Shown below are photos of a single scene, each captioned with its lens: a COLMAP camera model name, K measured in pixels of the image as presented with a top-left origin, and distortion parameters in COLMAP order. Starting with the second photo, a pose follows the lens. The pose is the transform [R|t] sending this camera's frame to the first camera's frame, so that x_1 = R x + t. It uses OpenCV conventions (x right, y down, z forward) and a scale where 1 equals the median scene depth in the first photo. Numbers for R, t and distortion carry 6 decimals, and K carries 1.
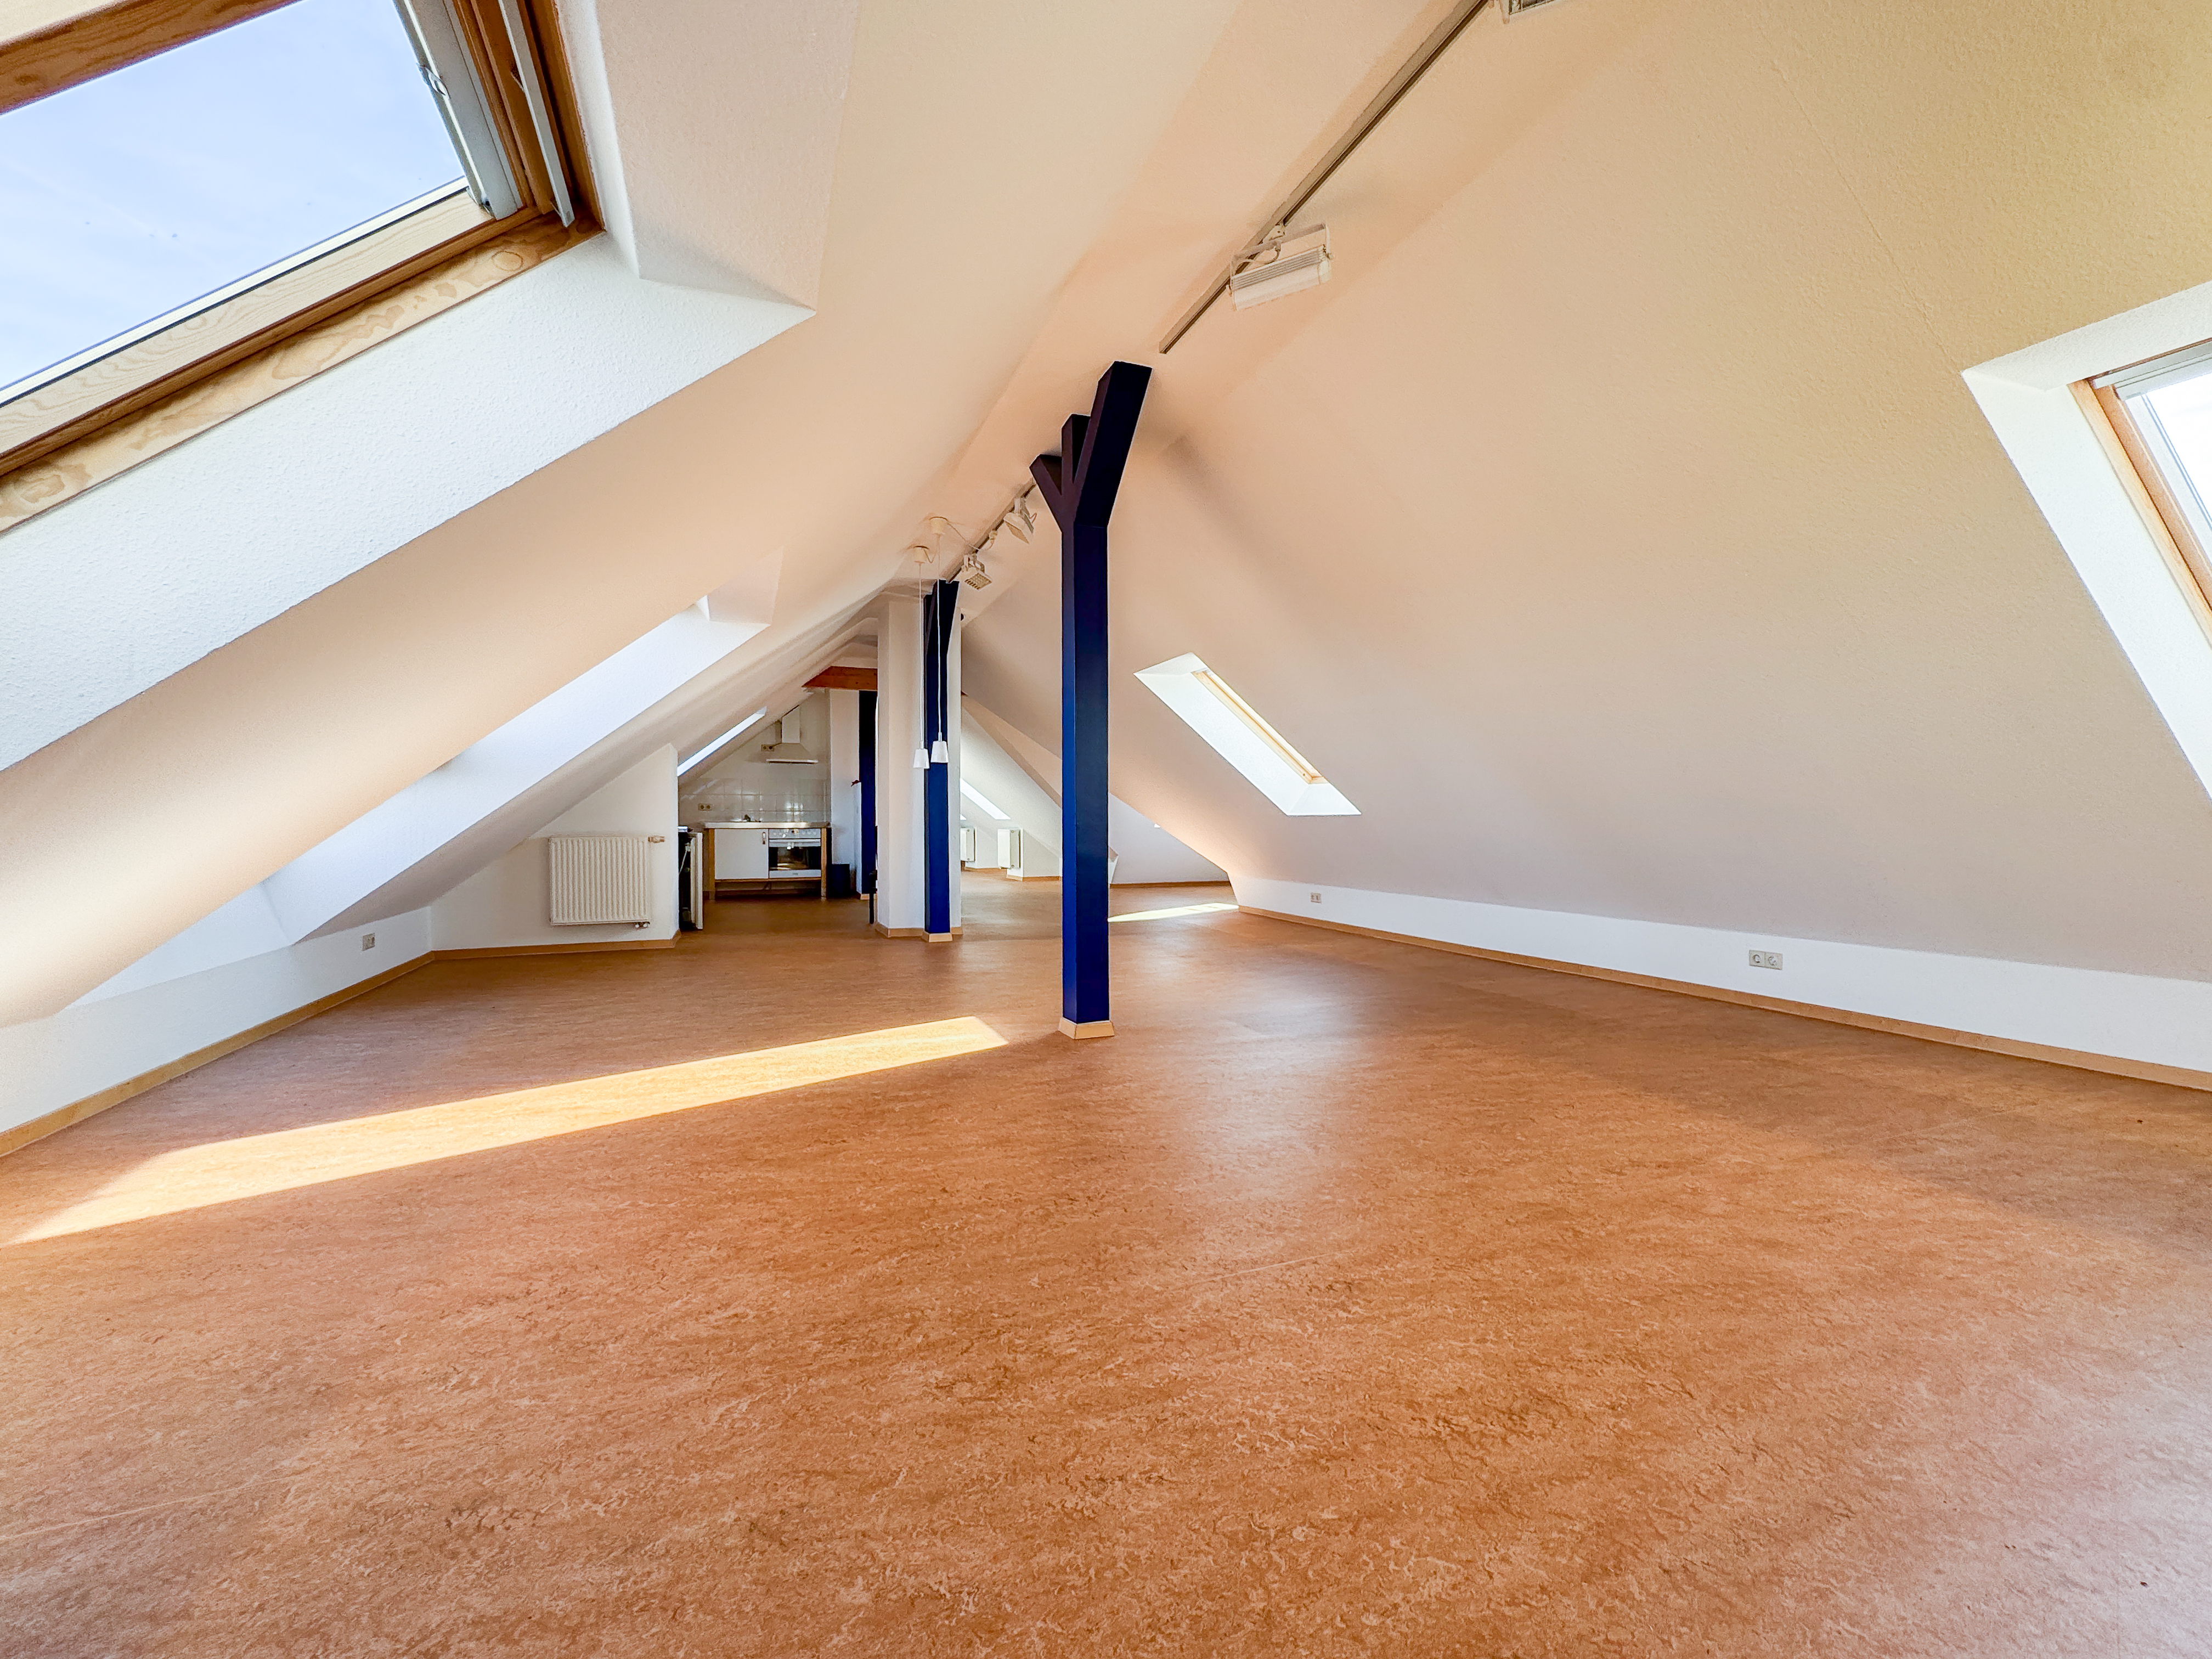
lens RADIAL K [[909.4, 0, 1106.0], [0, 909.4, 829.5], [0, 0, 1]] dist [-0.001884, -0.000492]
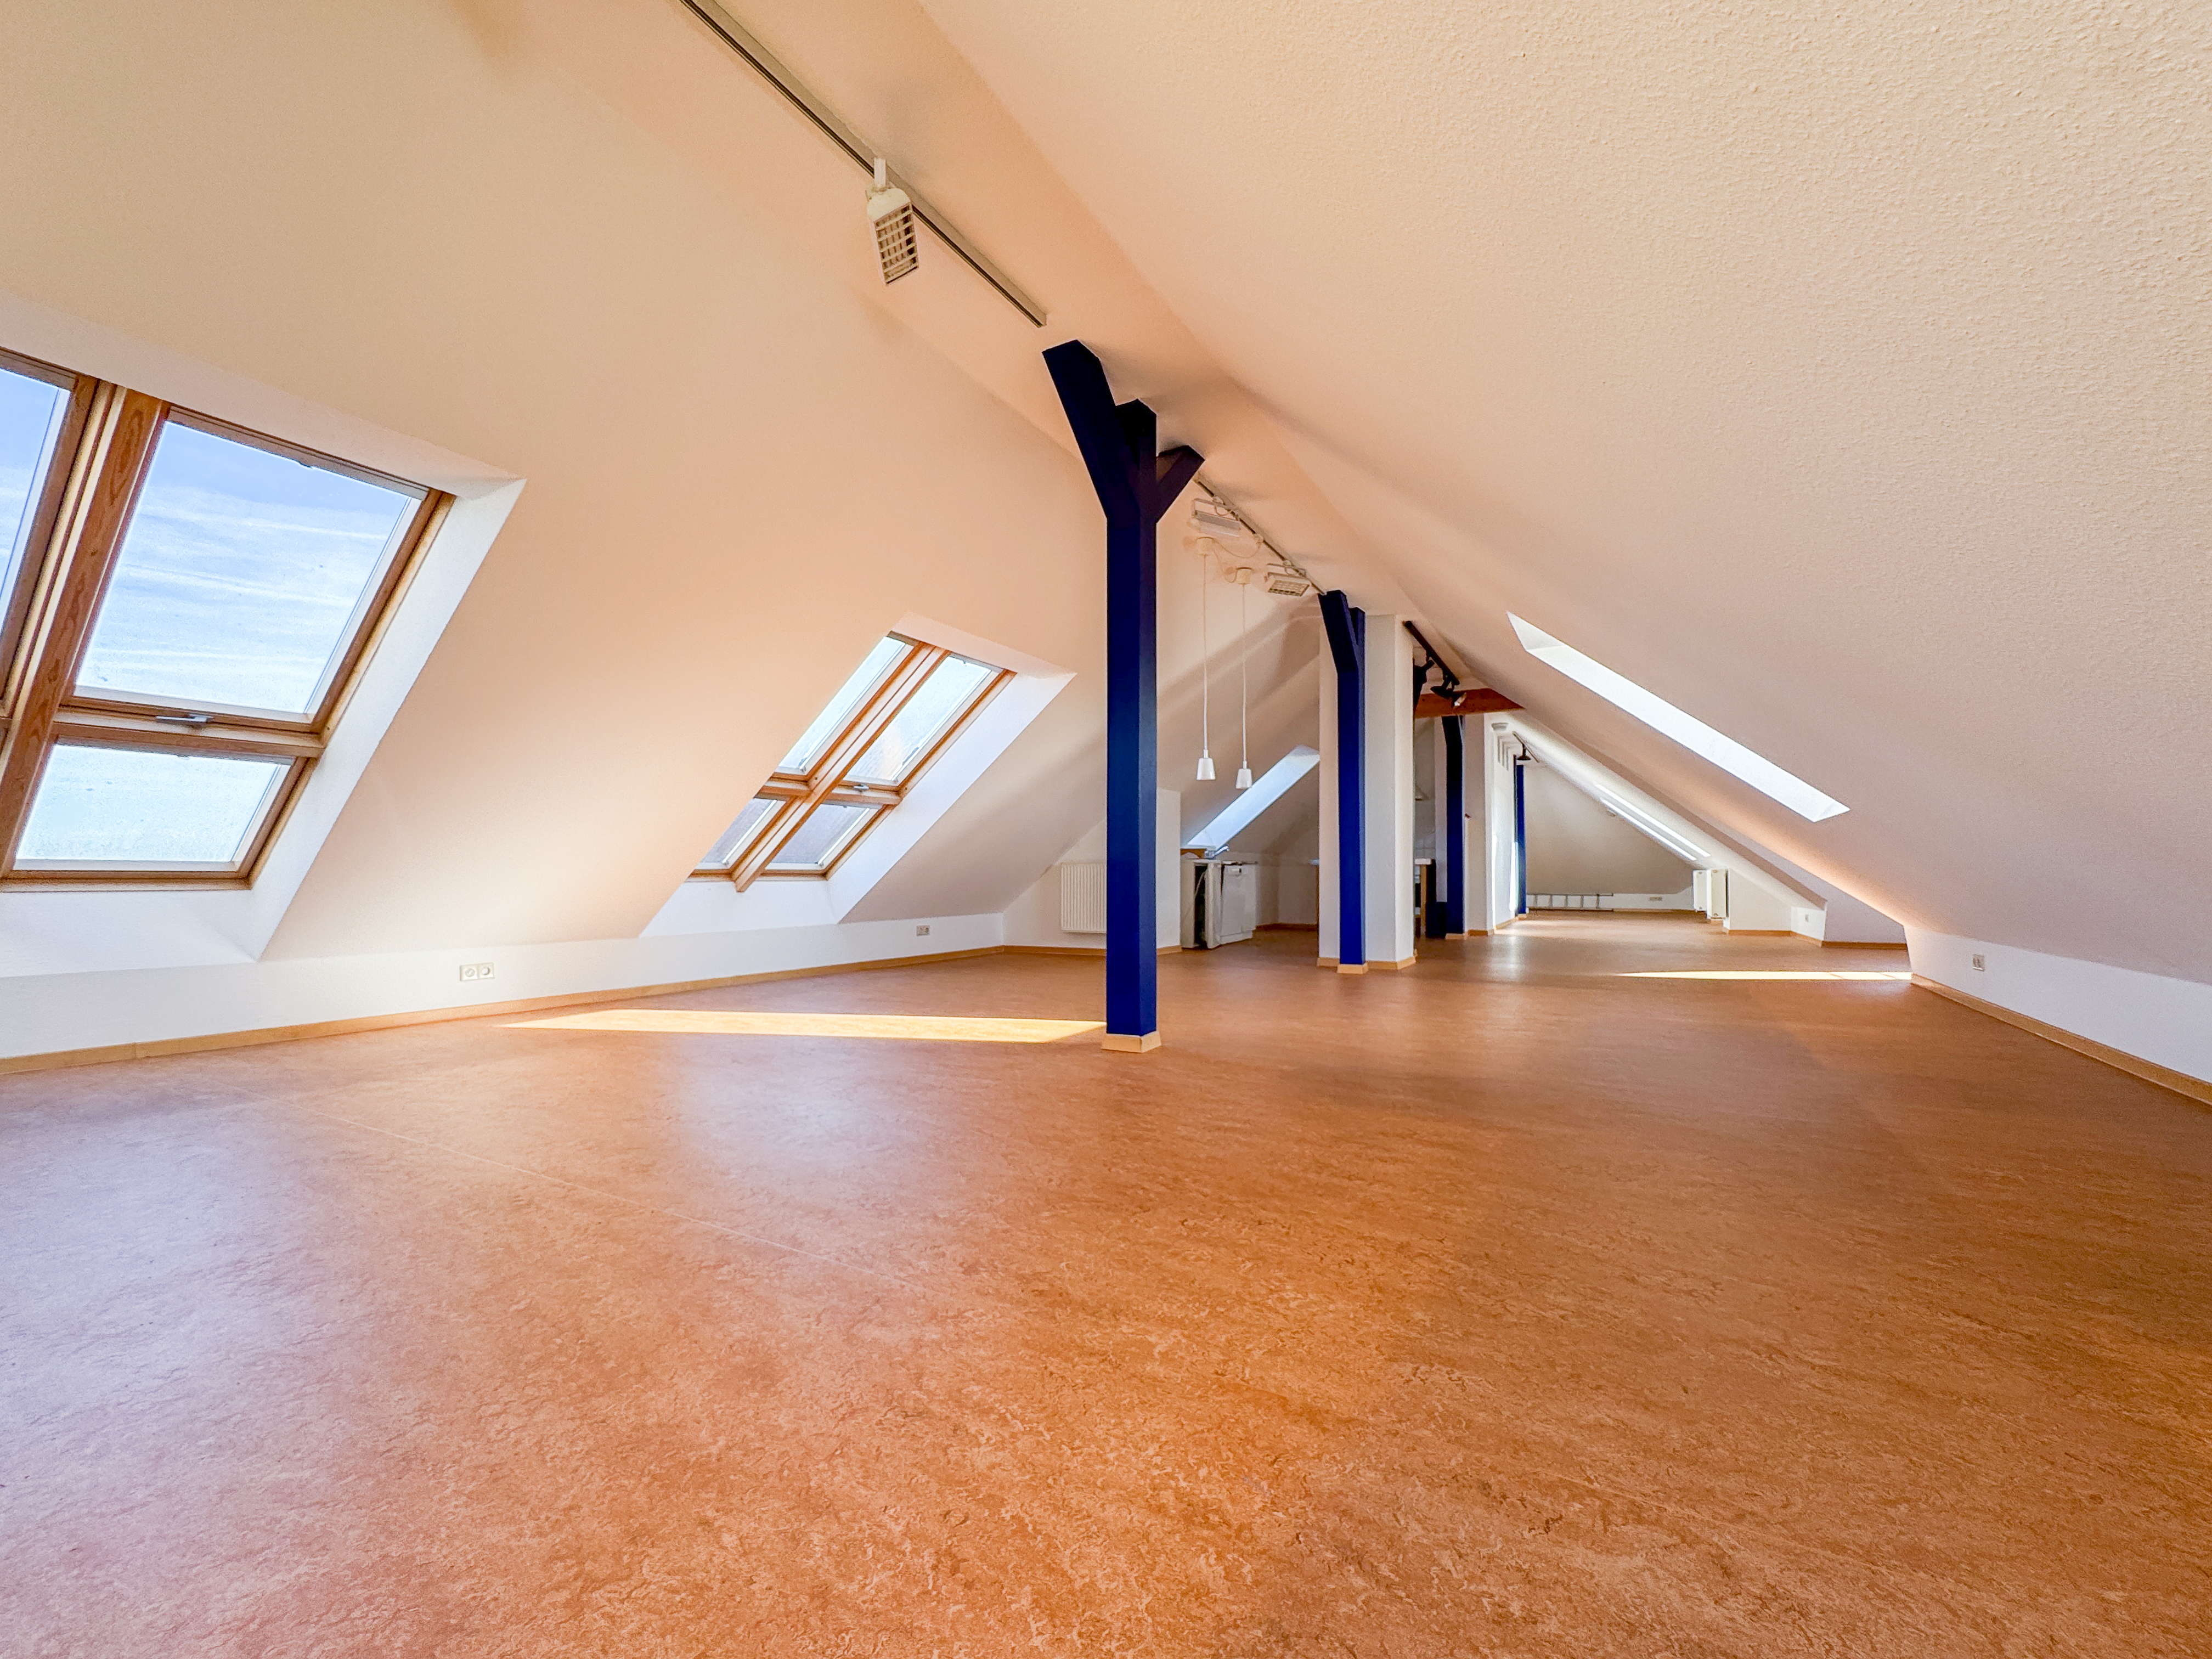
lens RADIAL K [[912.3, 0, 1106.0], [0, 912.3, 829.5], [0, 0, 1]] dist [-0.004519, -0.000612]
pose [[0.623874, -0.038620, -0.780571, 1.054013], [-0.006823, 0.998471, -0.054854, 0.077730], [0.781496, 0.039548, 0.622656, 0.579100]]
